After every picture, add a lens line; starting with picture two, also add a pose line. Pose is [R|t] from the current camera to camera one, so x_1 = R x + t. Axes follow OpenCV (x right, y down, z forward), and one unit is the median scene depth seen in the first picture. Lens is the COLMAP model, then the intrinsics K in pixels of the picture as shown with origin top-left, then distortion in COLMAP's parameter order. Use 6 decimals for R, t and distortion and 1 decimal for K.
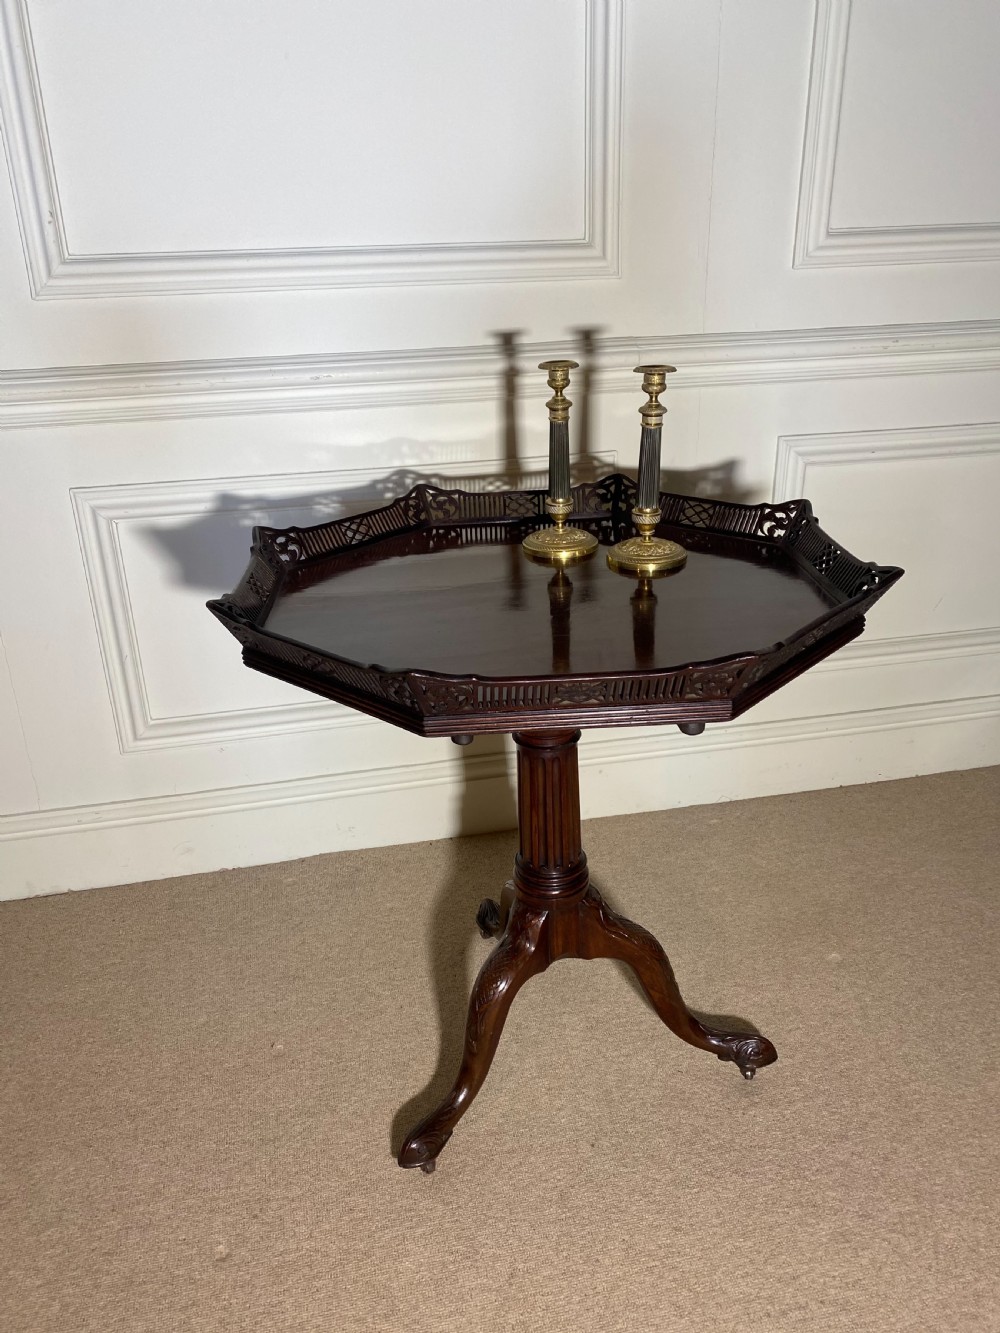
lens RADIAL K [[1034.2, 0, 497.6], [0, 1034.2, 671.8], [0, 0, 1]] dist [0.022552, -0.029835]
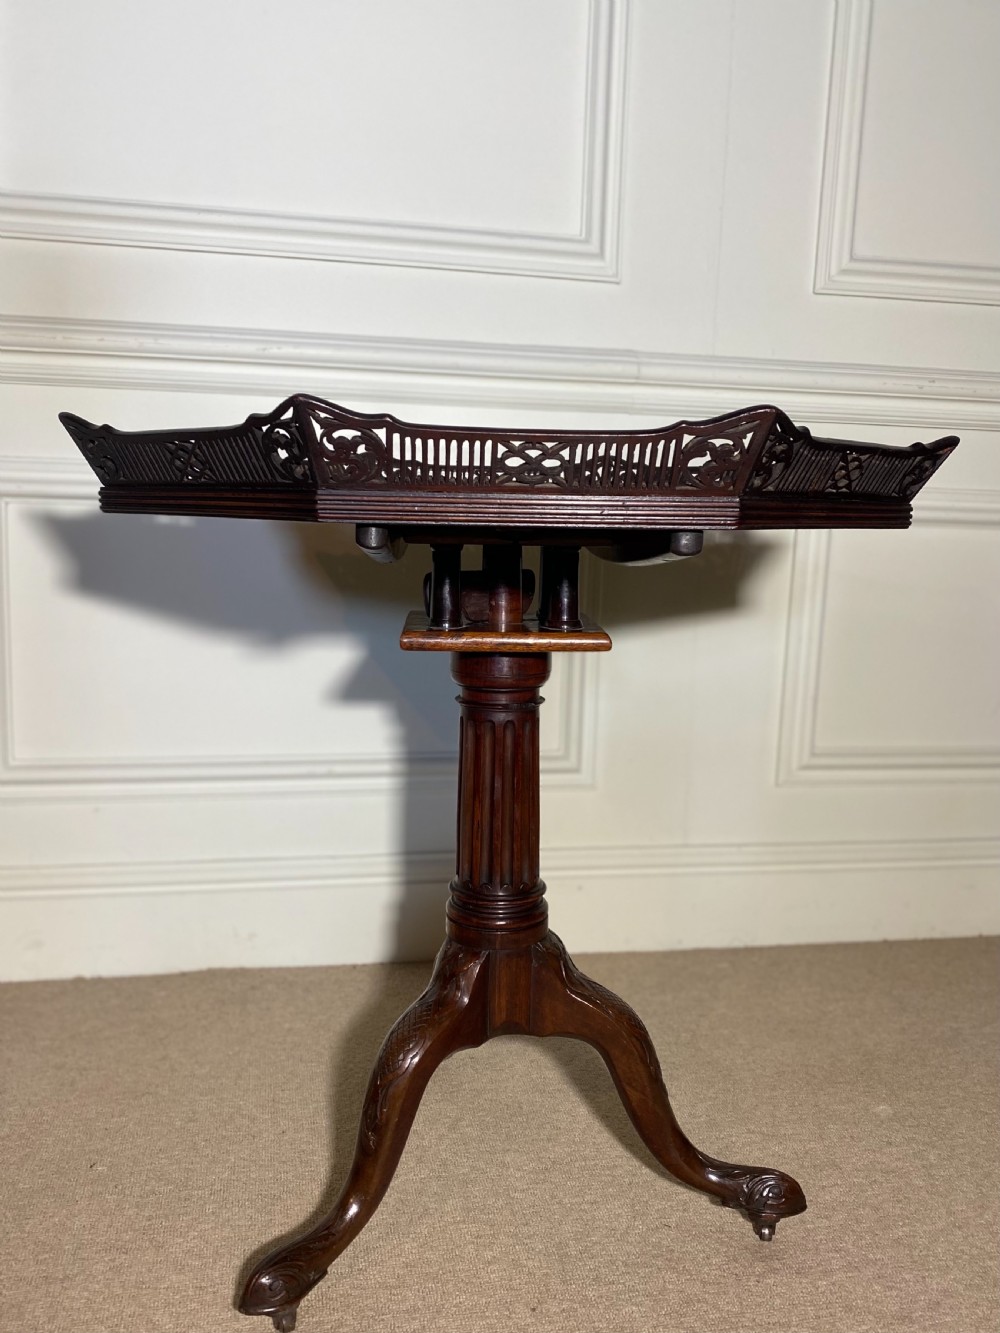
lens RADIAL K [[1153.3, 0, 499.5], [0, 1153.3, 663.7], [0, 0, 1]] dist [0.011316, -0.005627]
pose [[0.998215, 0.059690, -0.001863, 0.041139], [-0.058051, 0.962523, -0.264914, 0.226381], [-0.014019, 0.264550, 0.964270, 0.149179]]
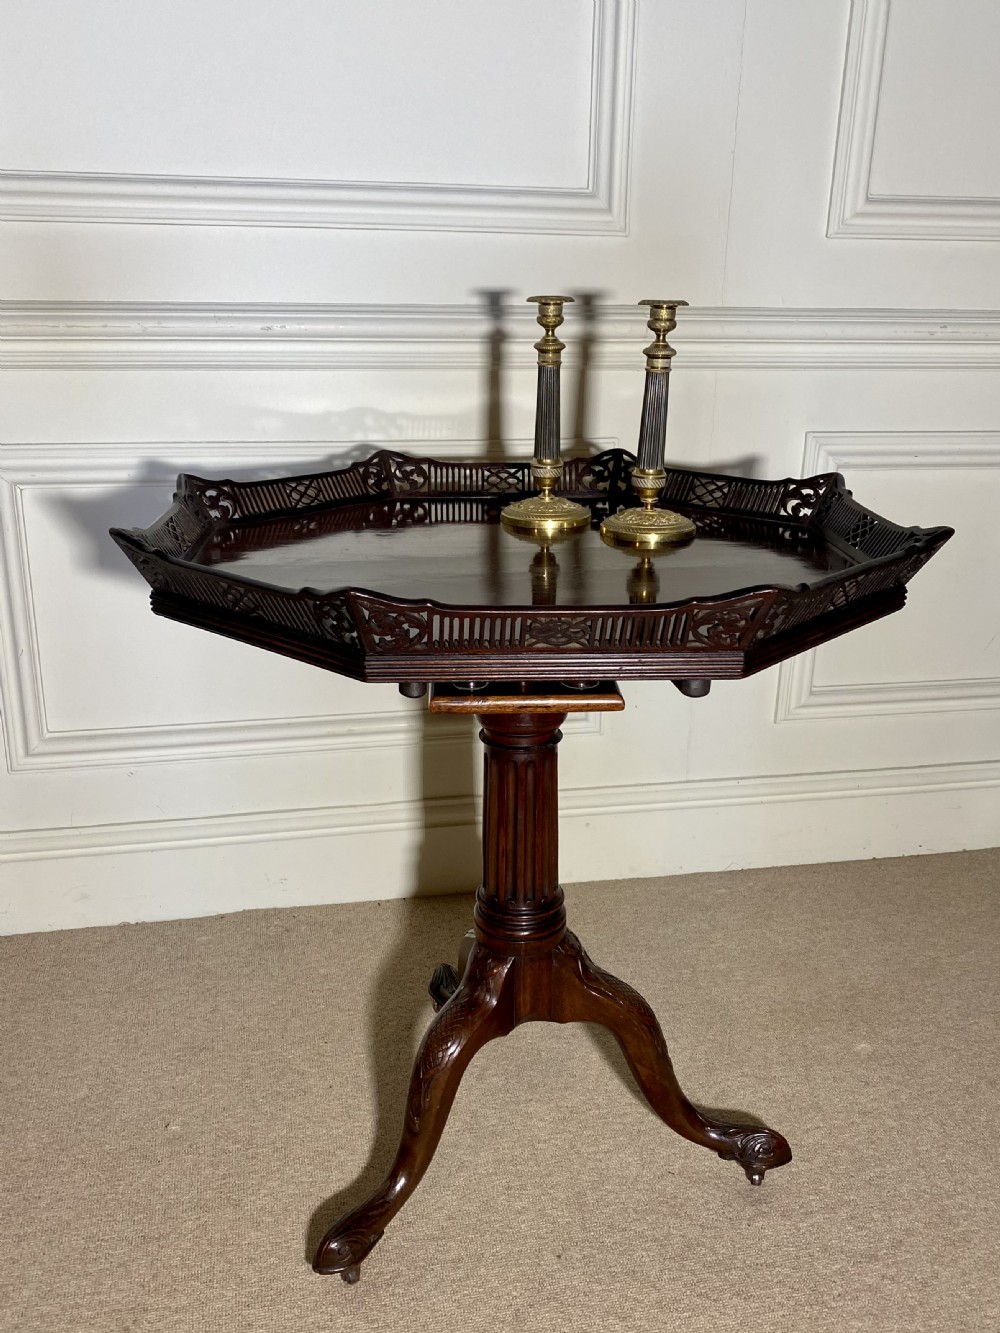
lens RADIAL K [[1199.4, 0, 496.2], [0, 1199.4, 675.4], [0, 0, 1]] dist [0.018270, -0.017873]
pose [[0.999096, 0.040461, 0.013068, 0.011908], [-0.039221, 0.995676, -0.084208, 0.081900], [-0.016418, 0.083619, 0.996363, 0.038465]]
